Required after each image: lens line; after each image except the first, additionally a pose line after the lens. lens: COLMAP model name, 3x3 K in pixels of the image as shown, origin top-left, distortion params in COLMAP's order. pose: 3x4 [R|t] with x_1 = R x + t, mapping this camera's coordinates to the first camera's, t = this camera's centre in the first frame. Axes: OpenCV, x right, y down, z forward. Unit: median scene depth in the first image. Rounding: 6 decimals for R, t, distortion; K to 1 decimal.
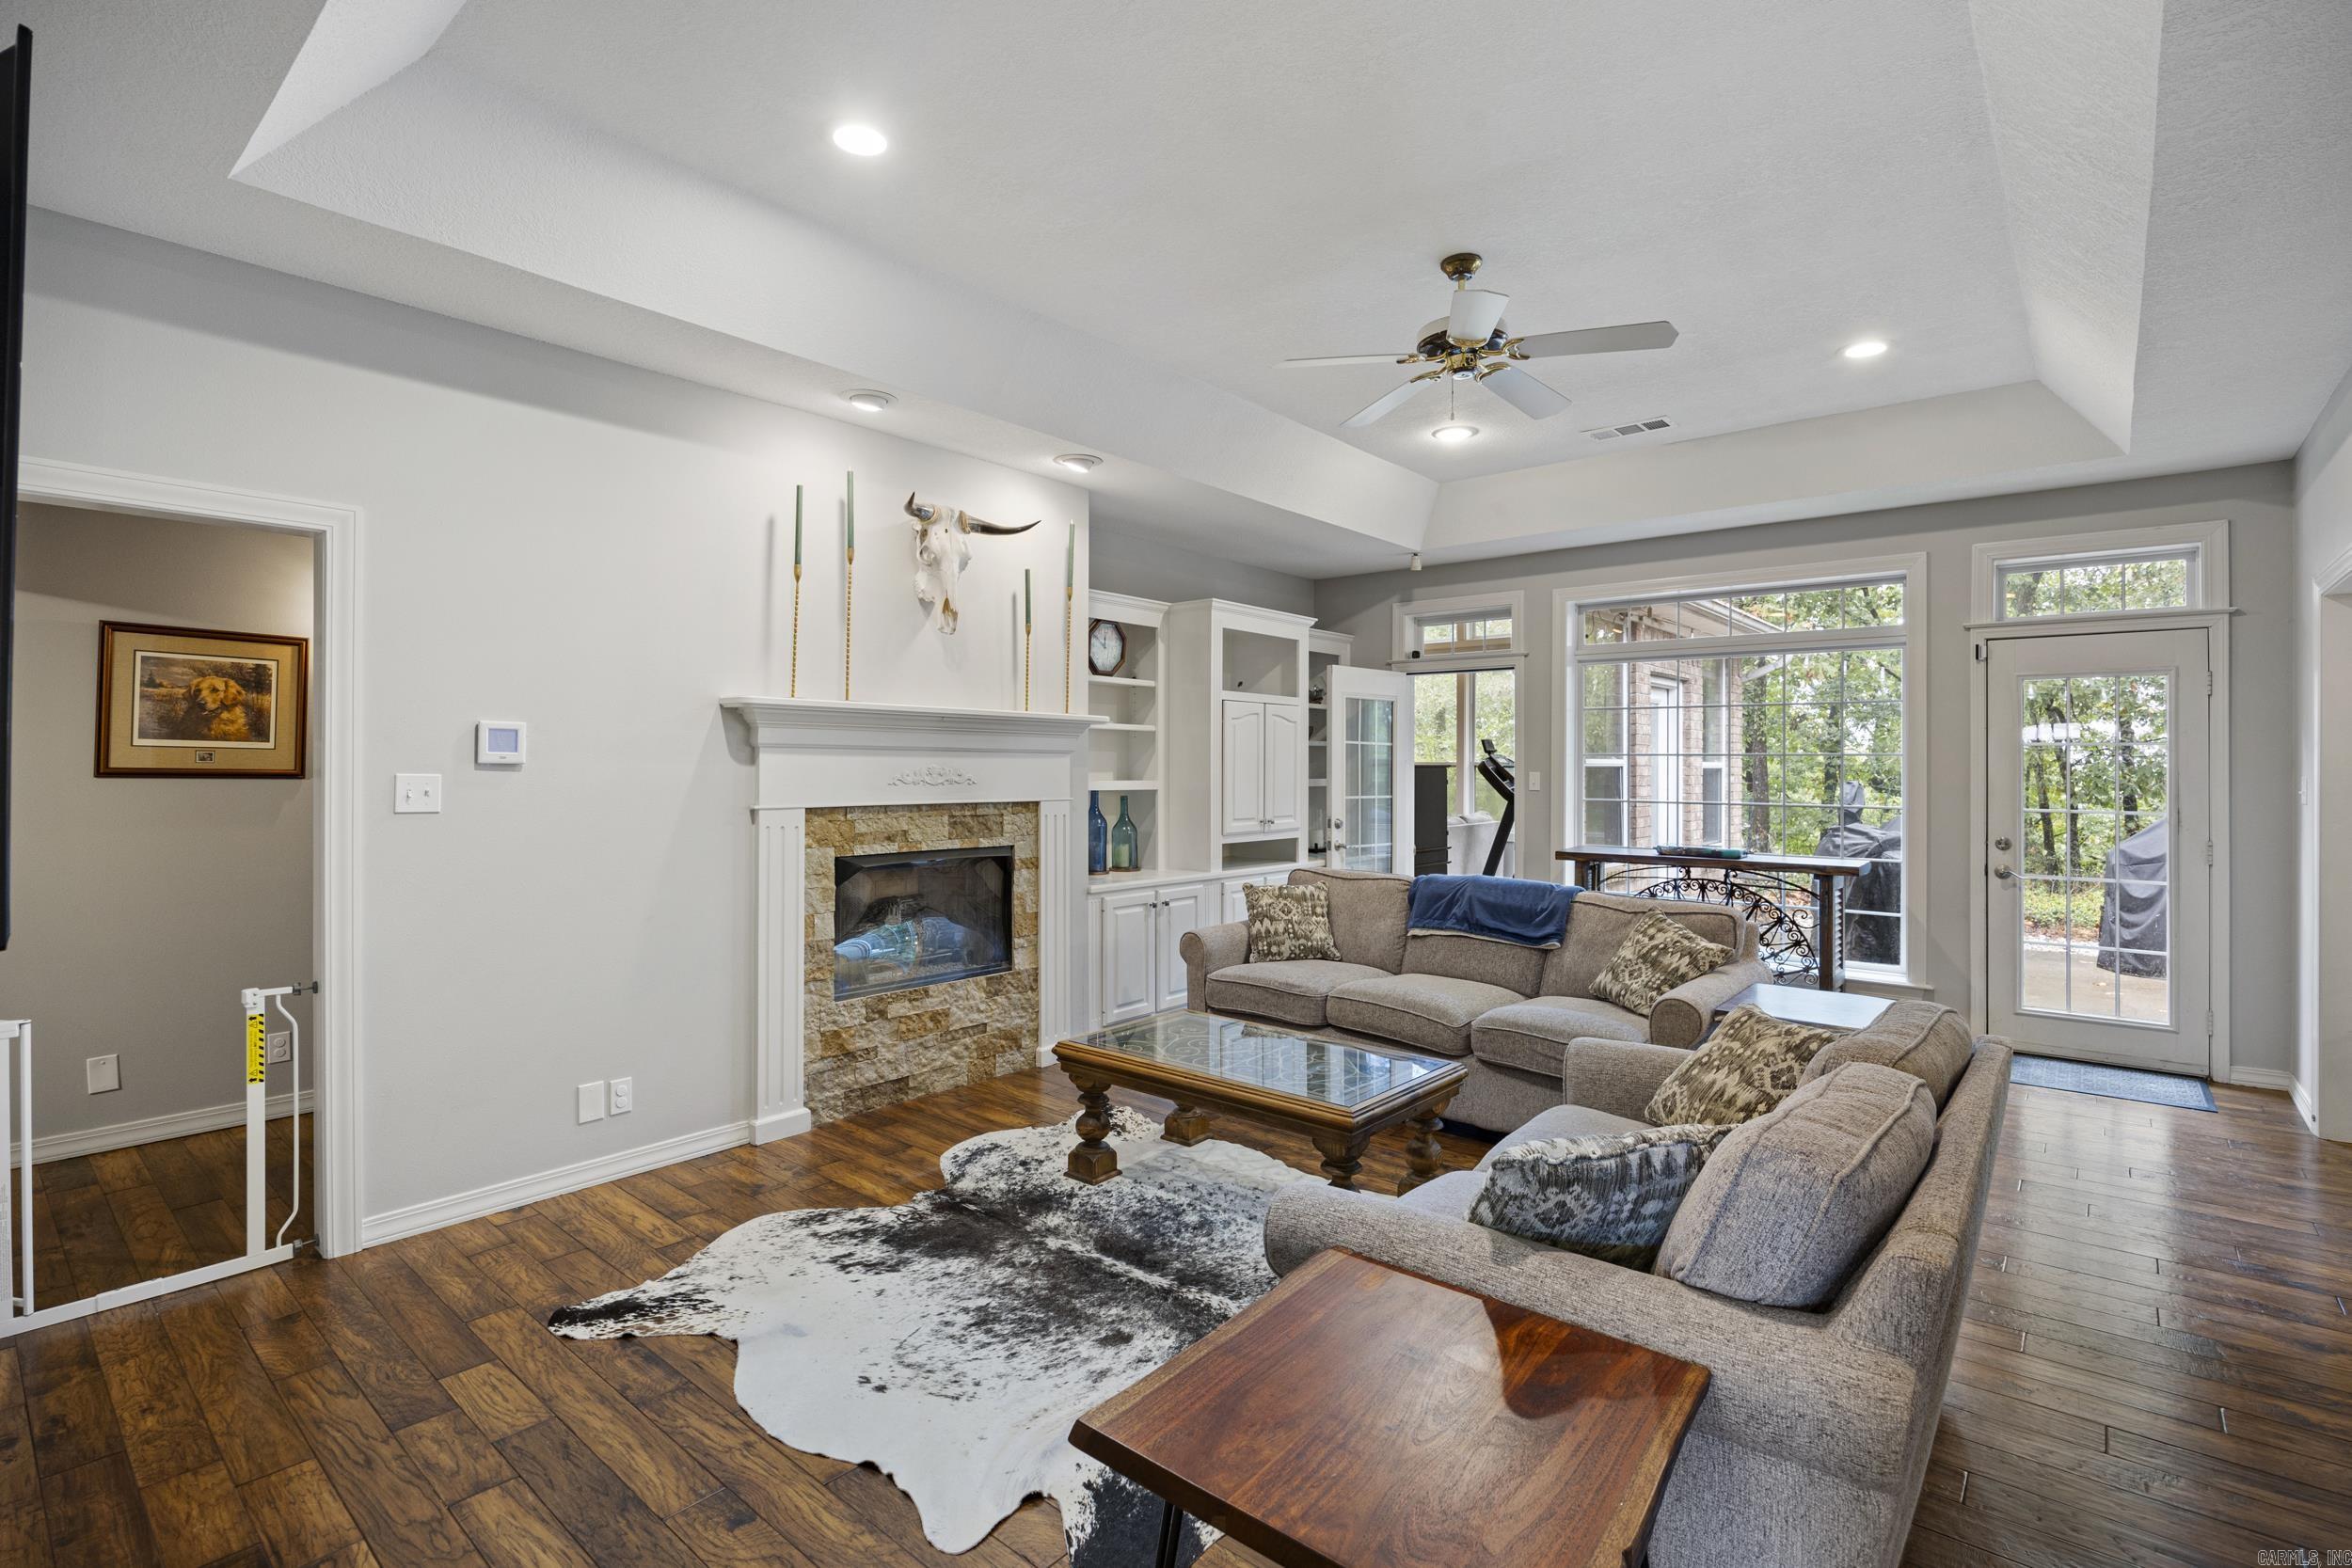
lens RADIAL K [[1091.0, 0, 1174.9], [0, 1091.0, 762.0], [0, 0, 1]] dist [-0.008649, -0.000298]
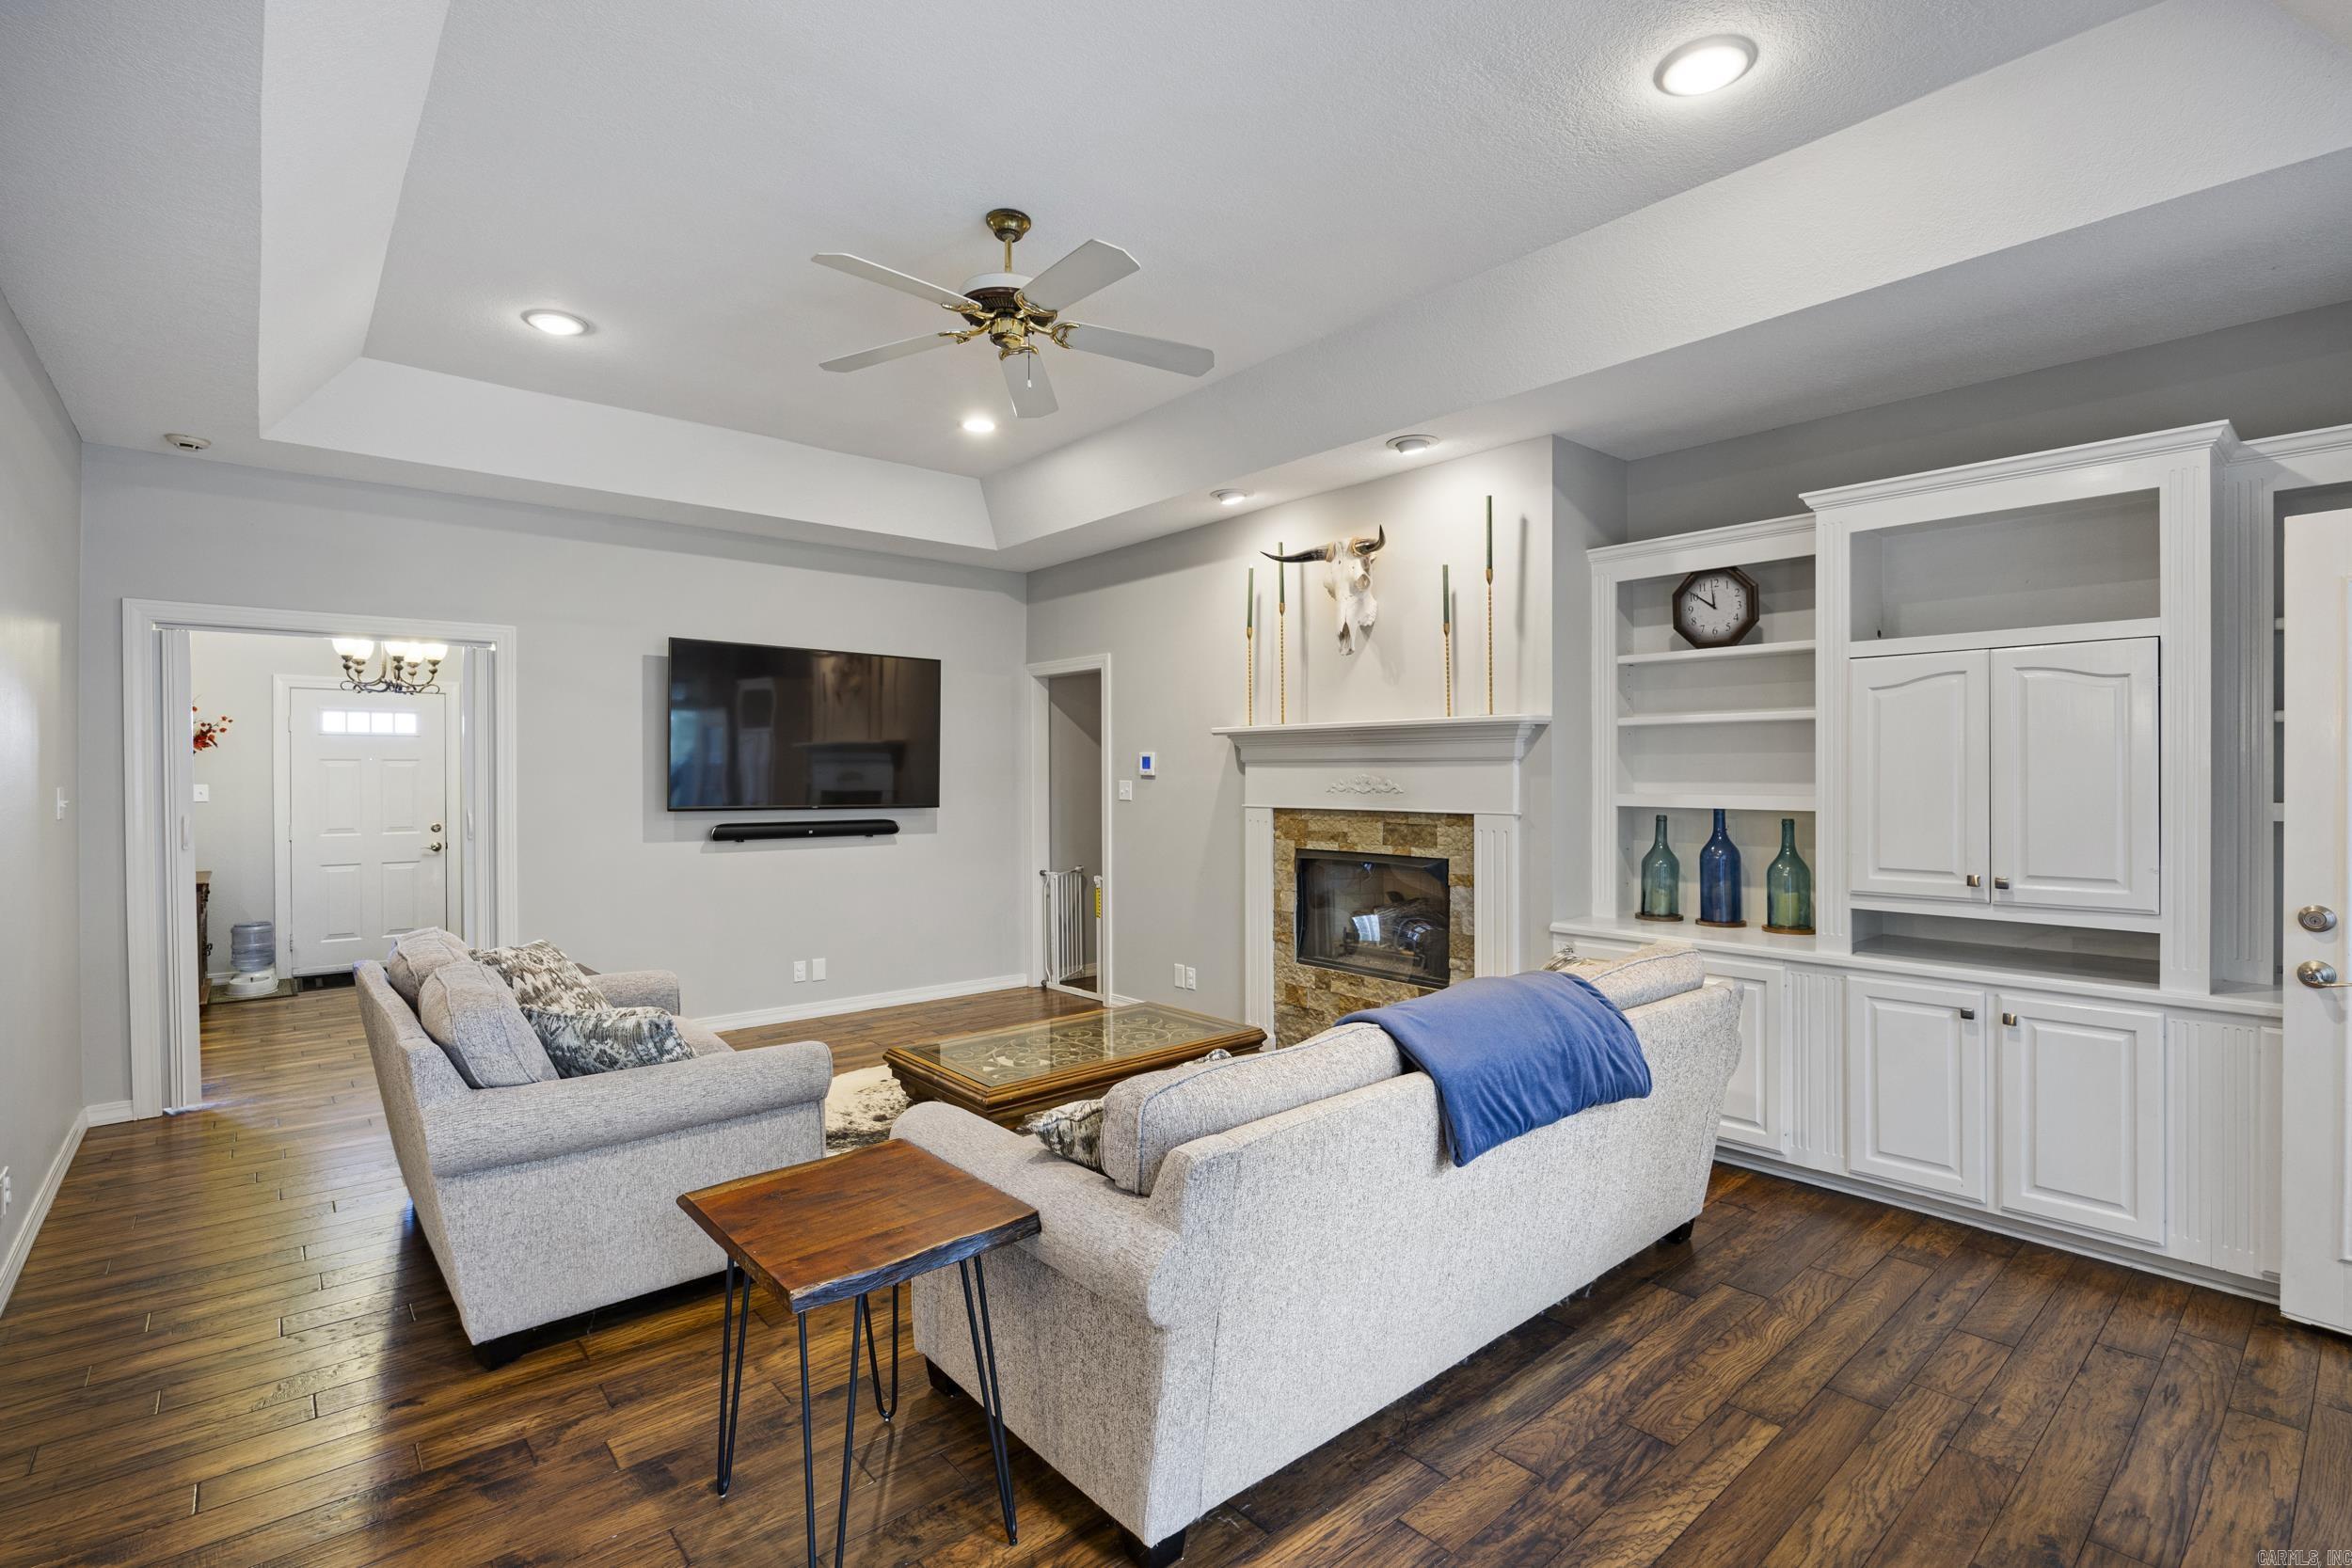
lens RADIAL K [[1091.0, 0, 1189.7], [0, 1091.0, 779.4], [0, 0, 1]] dist [-0.008649, -0.000298]
pose [[-0.143995, 0.003405, -0.989573, 0.931985], [0.009779, 0.999950, 0.002017, 0.003665], [0.989530, -0.009387, -0.144021, 1.037917]]
